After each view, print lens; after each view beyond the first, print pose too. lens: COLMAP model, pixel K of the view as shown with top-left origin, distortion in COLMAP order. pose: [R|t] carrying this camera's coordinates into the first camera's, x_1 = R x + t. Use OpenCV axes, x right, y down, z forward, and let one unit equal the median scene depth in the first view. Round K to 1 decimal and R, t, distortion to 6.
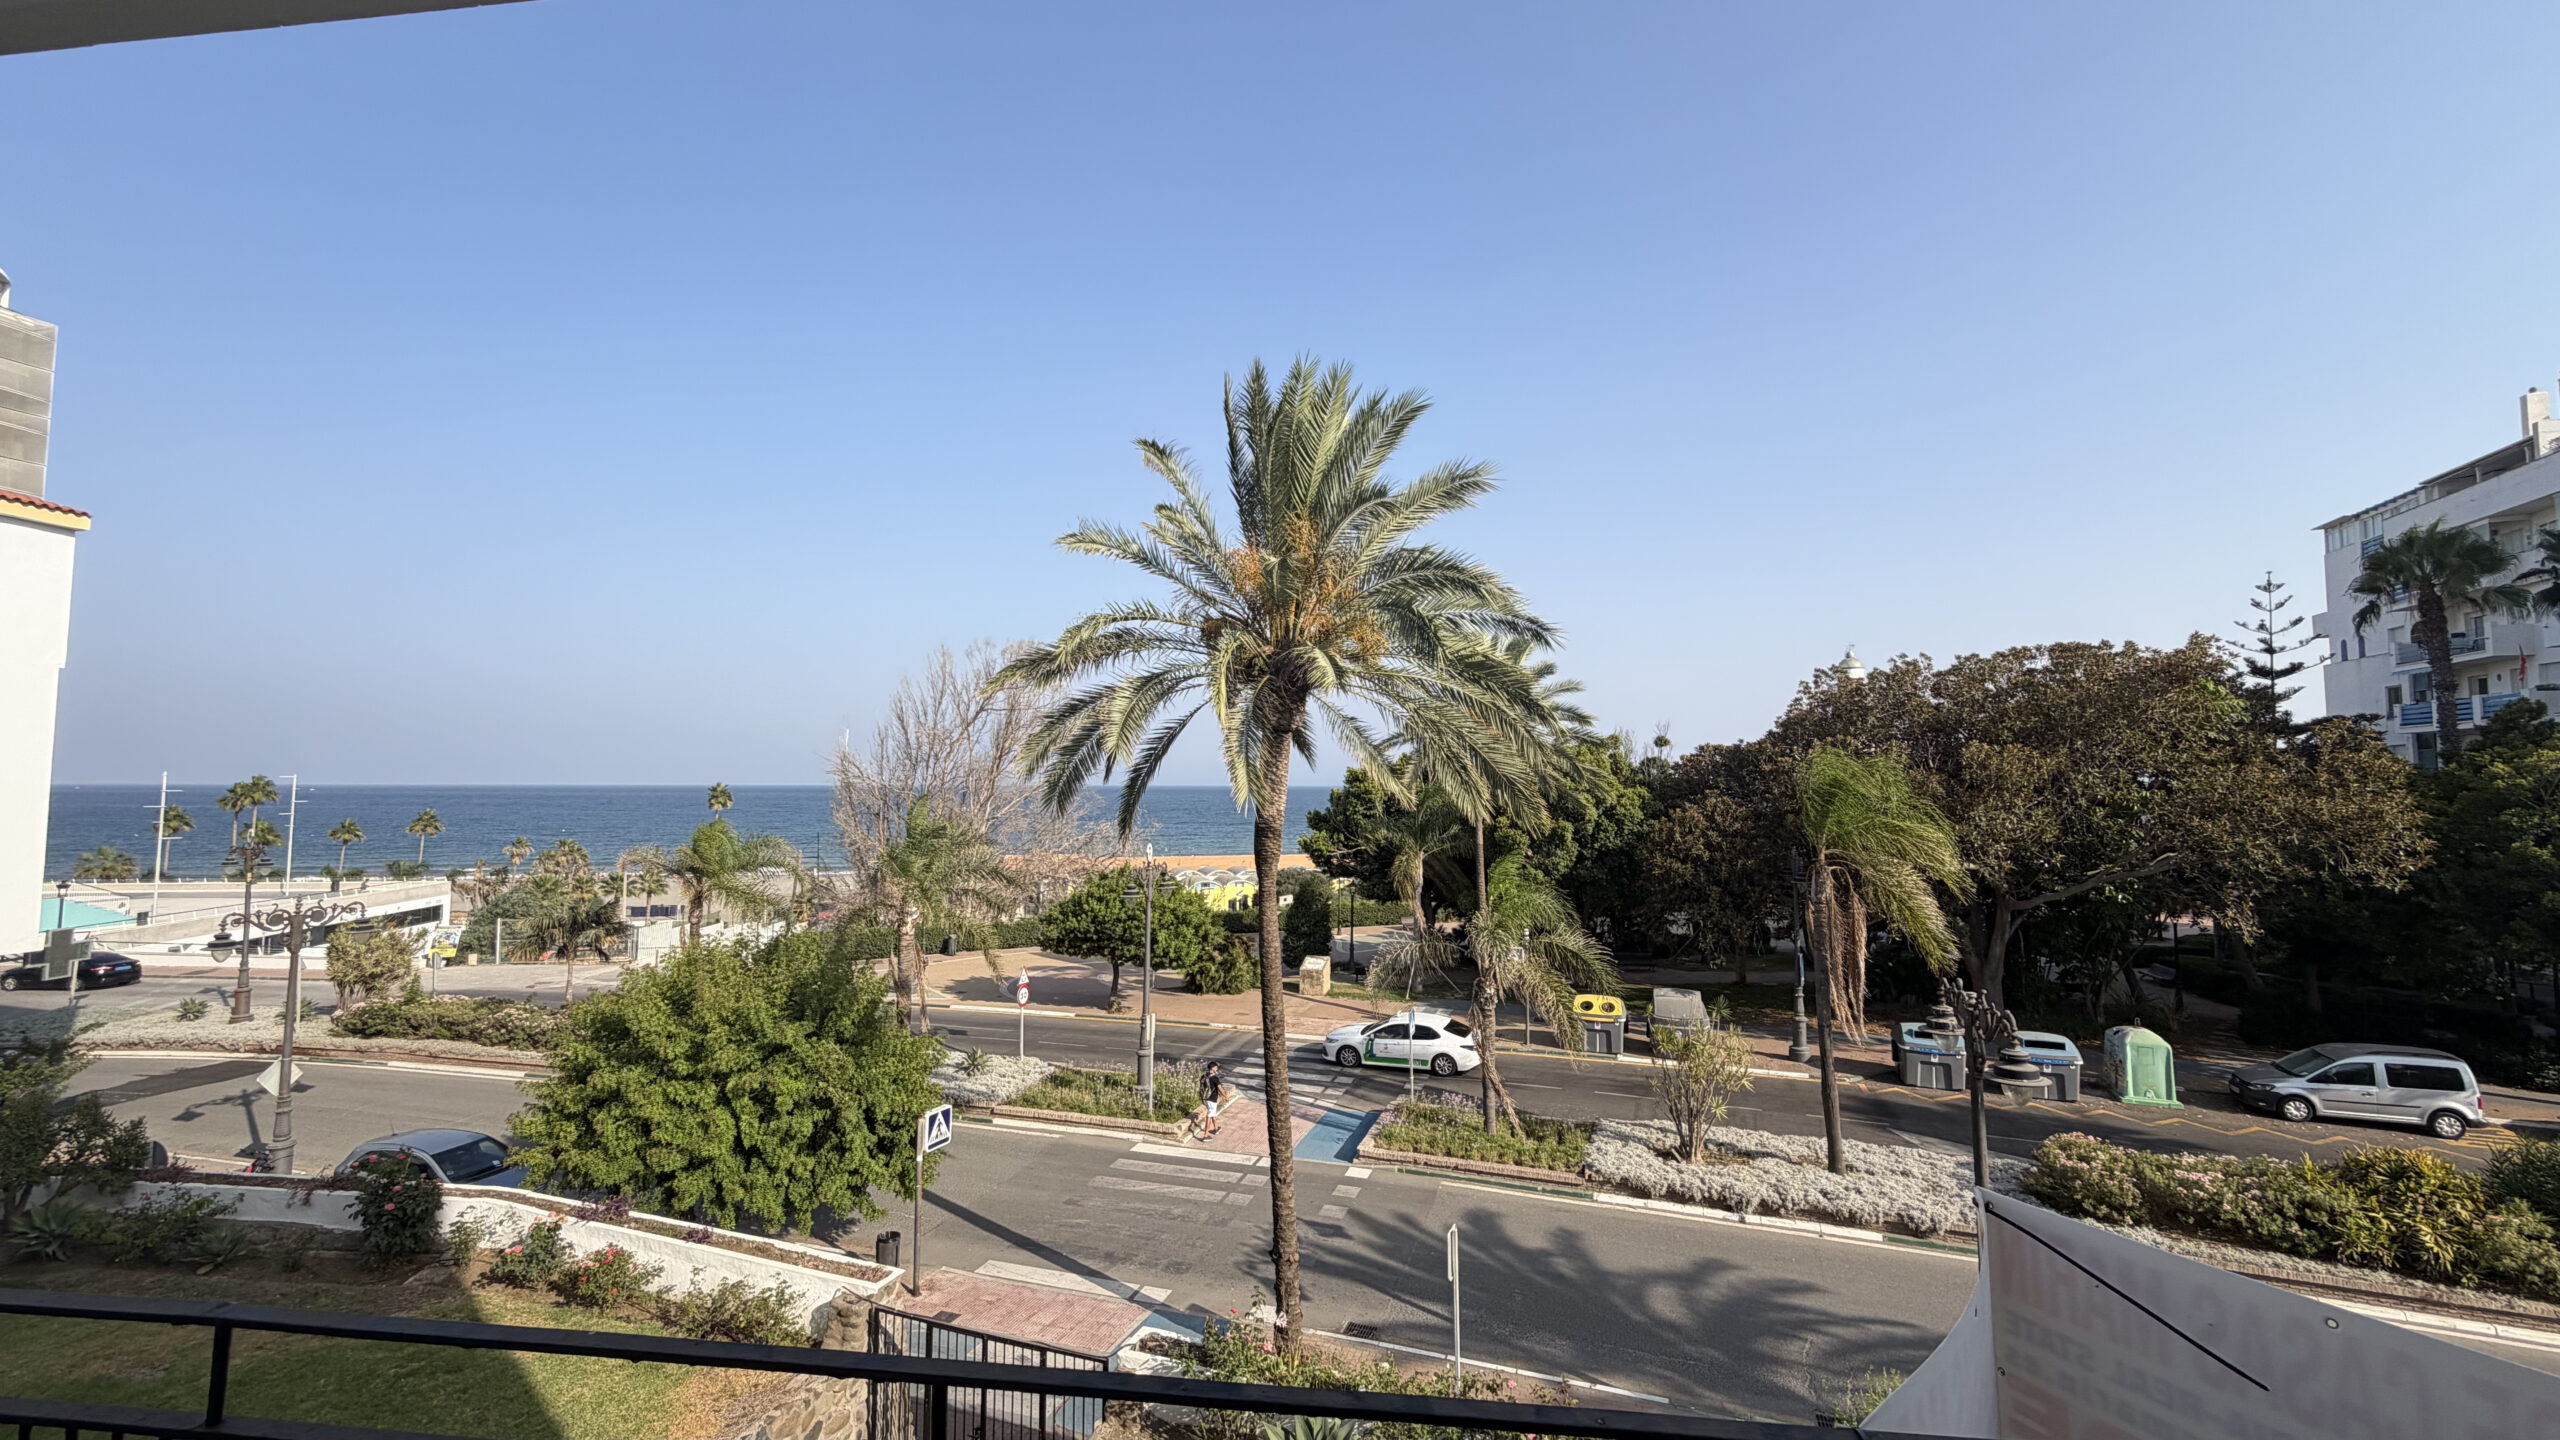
lens RADIAL K [[1021.7, 0, 1269.8], [0, 1021.7, 716.3], [0, 0, 1]] dist [-0.000955, 0.001118]
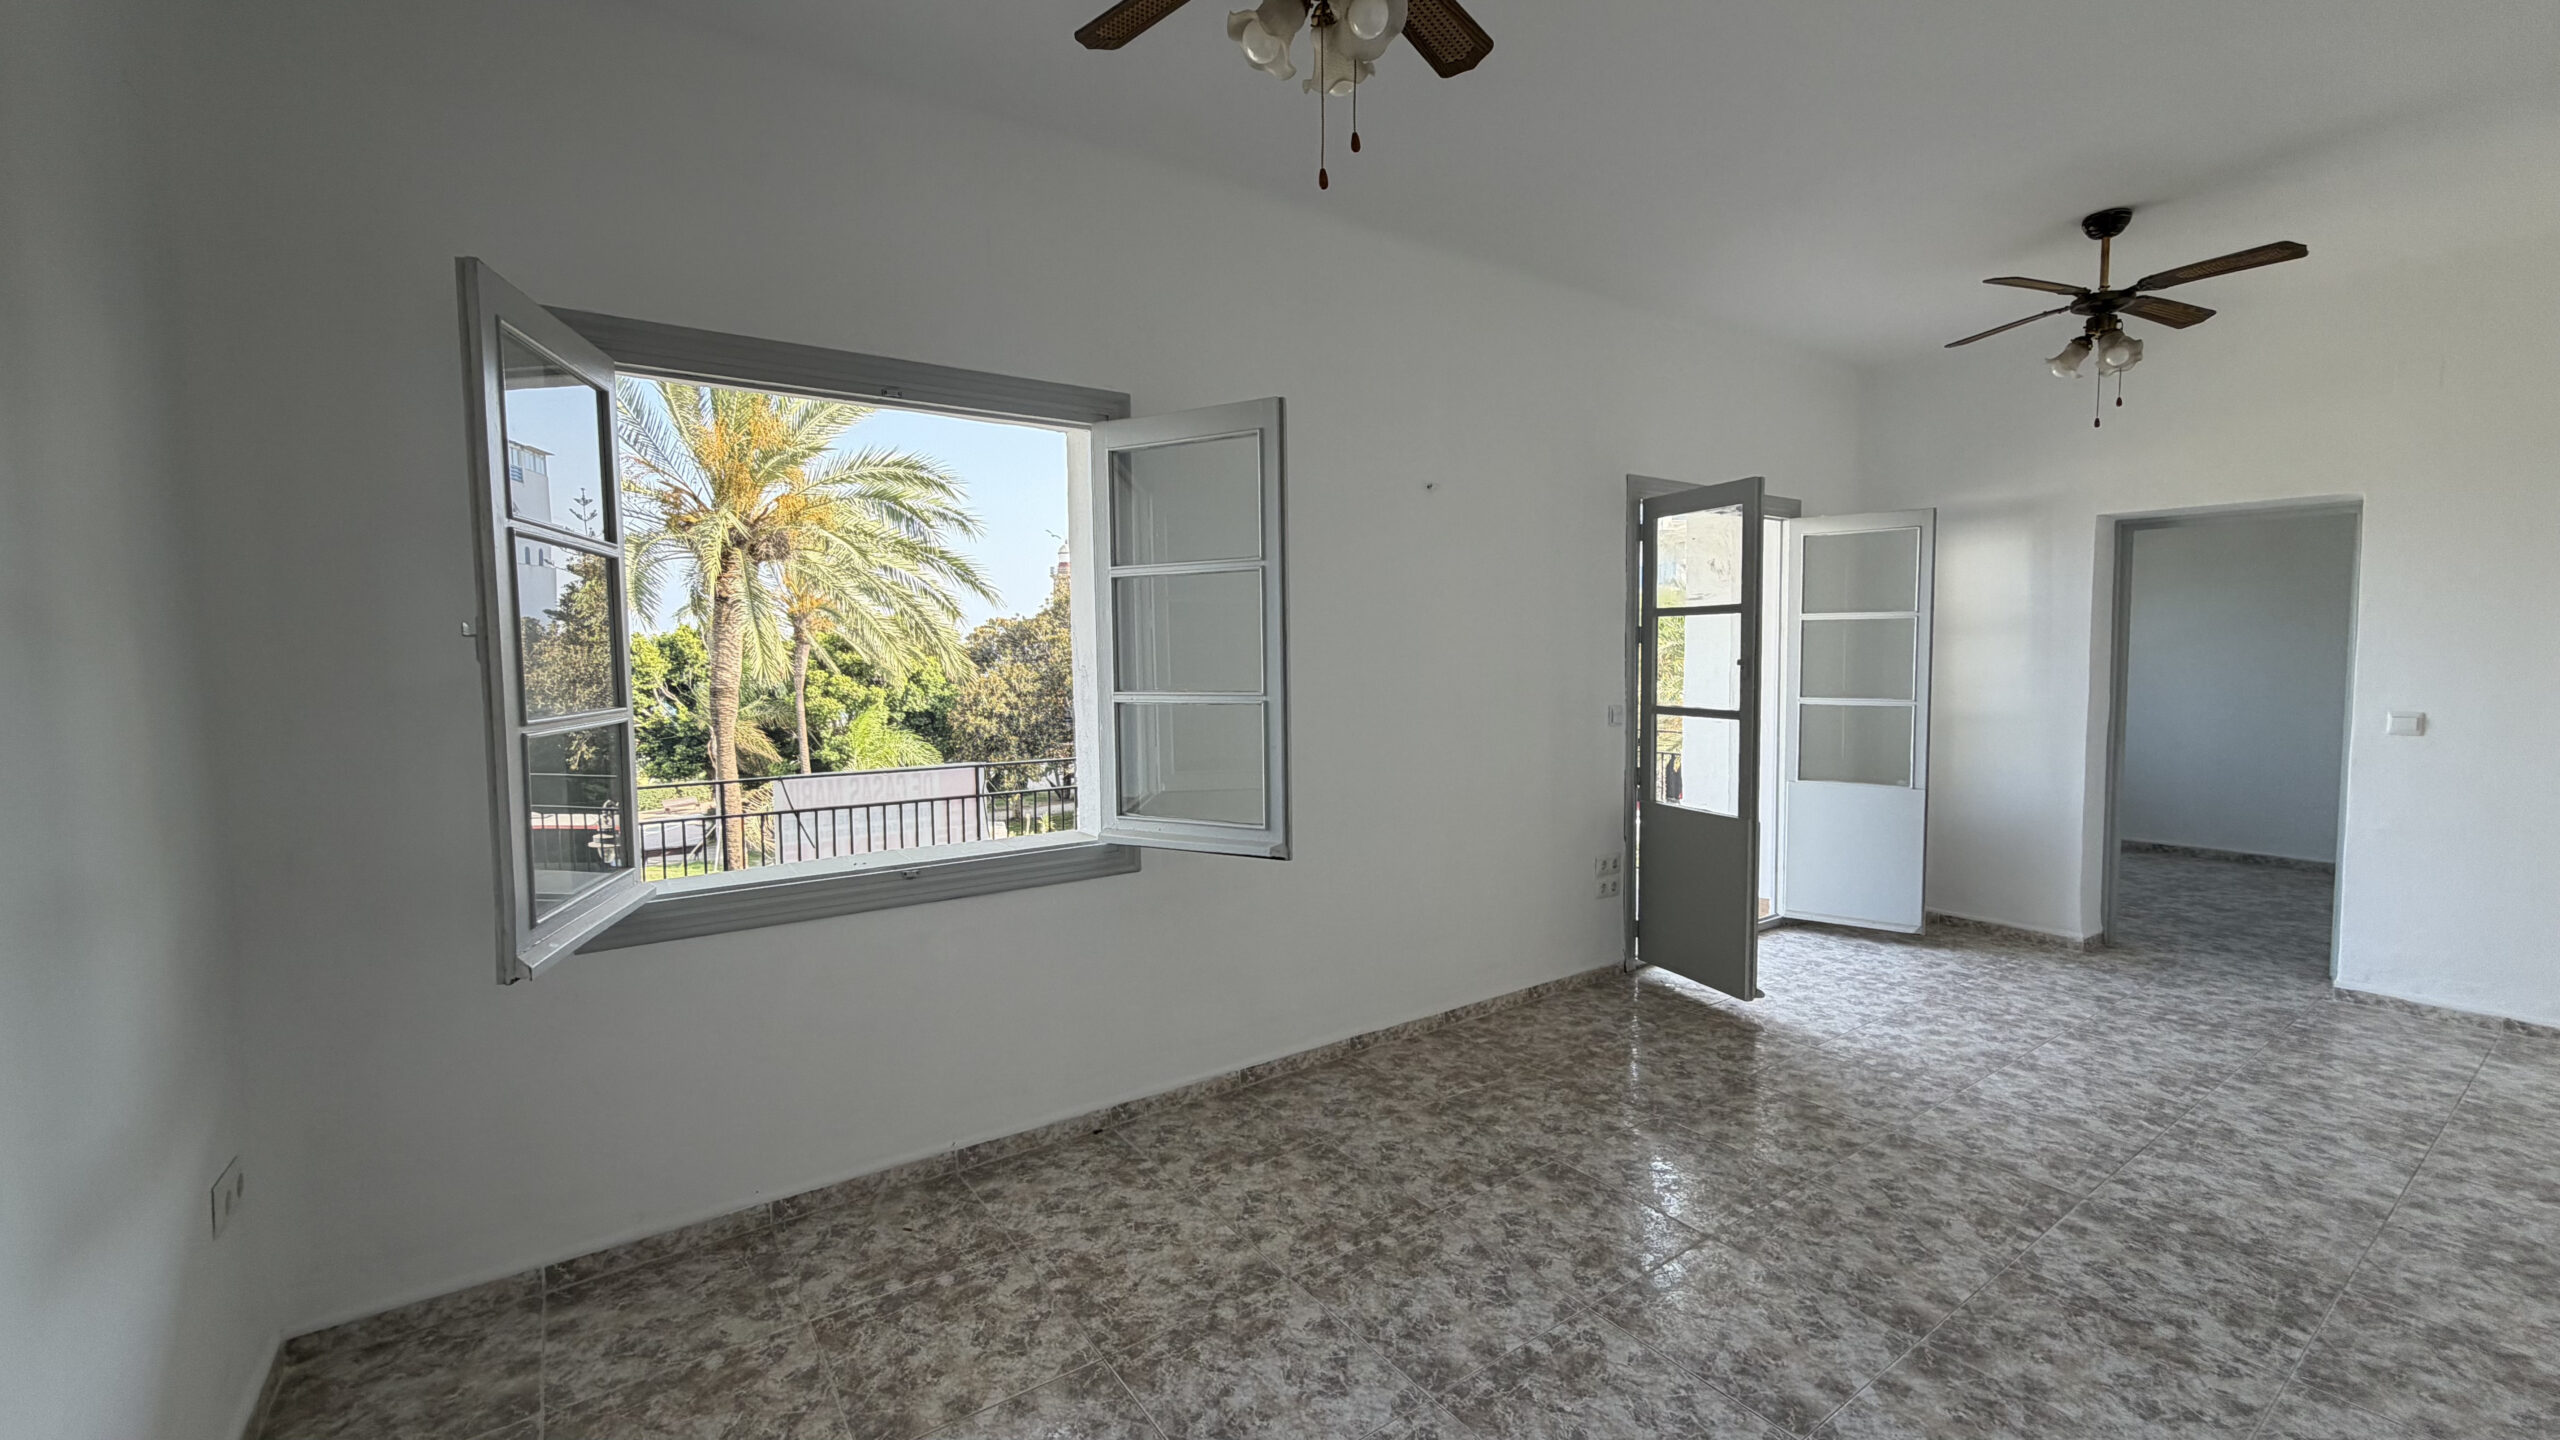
lens RADIAL K [[1021.7, 0, 1273.3], [0, 1021.7, 710.4], [0, 0, 1]] dist [-0.000955, 0.001118]
pose [[0.742490, -0.046900, 0.668213, -0.152397], [-0.032184, 0.993896, 0.105520, -0.001218], [-0.669084, -0.099853, 0.736448, -0.094712]]
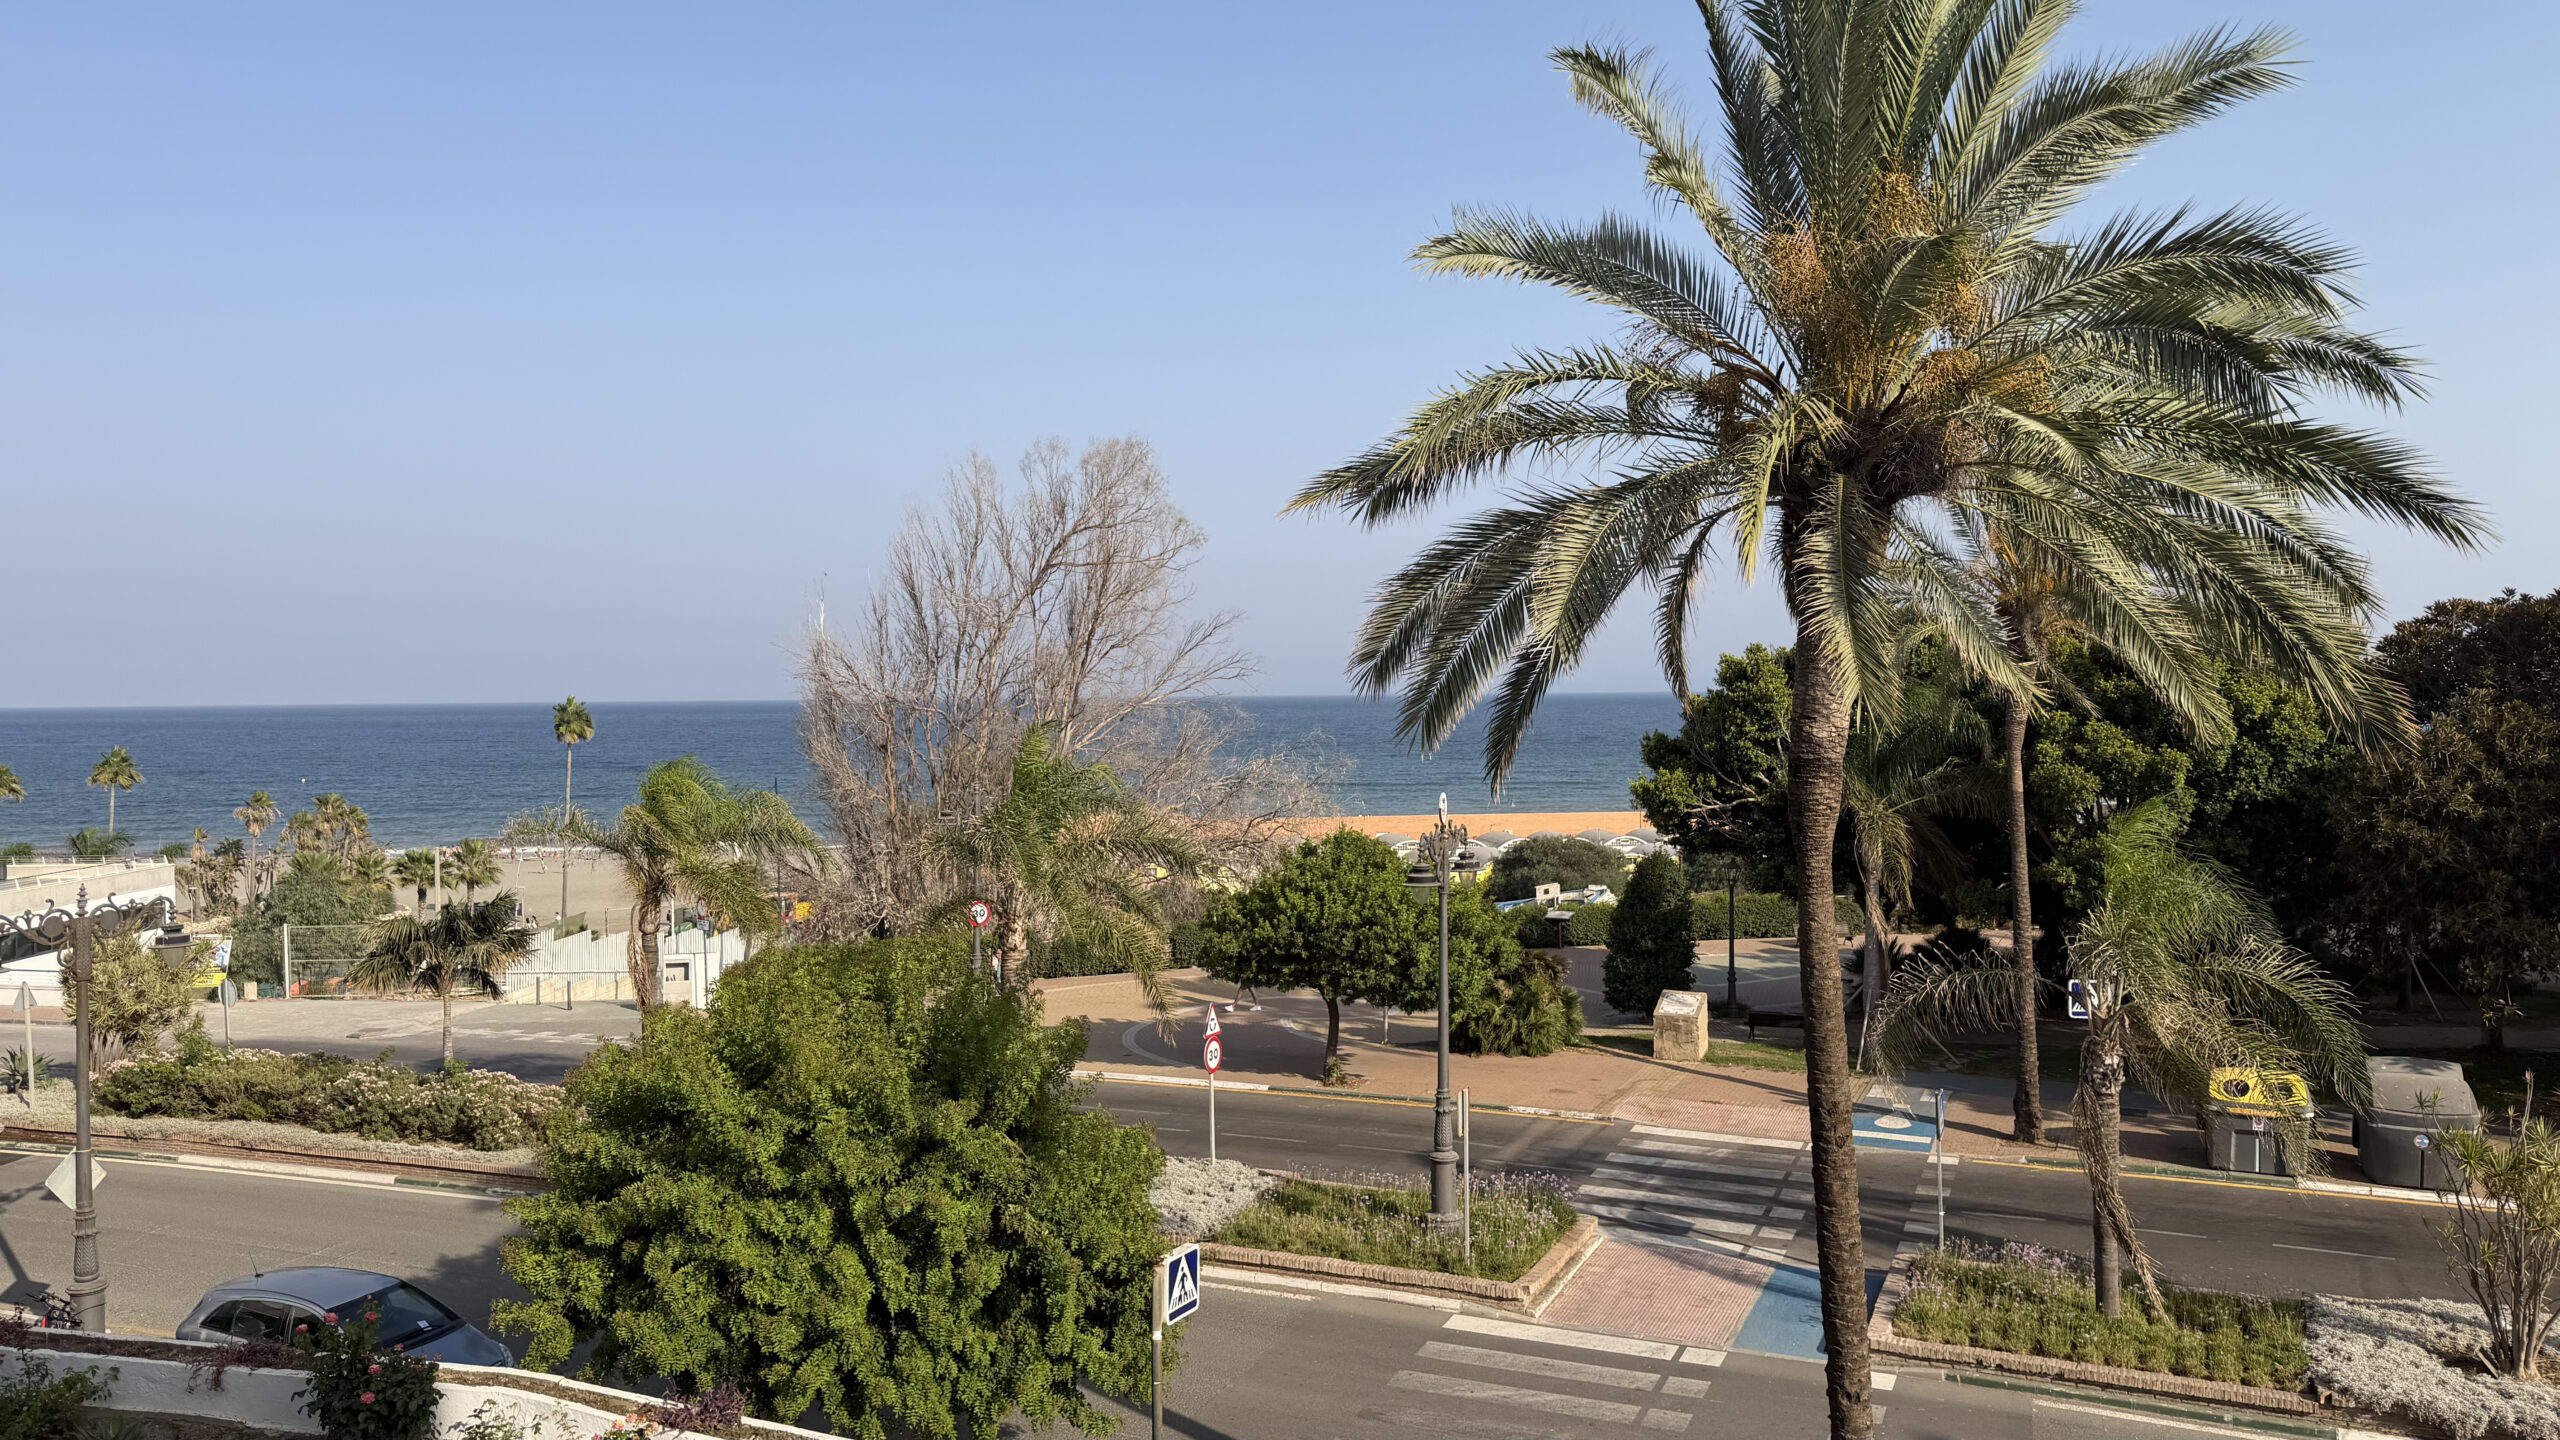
lens RADIAL K [[1788.6, 0, 1272.3], [0, 1788.6, 722.1], [0, 0, 1]] dist [0.072311, -0.089849]
pose [[0.994210, -0.010019, -0.106983, -0.096700], [0.018877, 0.996445, 0.082106, 0.002876], [0.105780, -0.083650, 0.990865, 0.015146]]
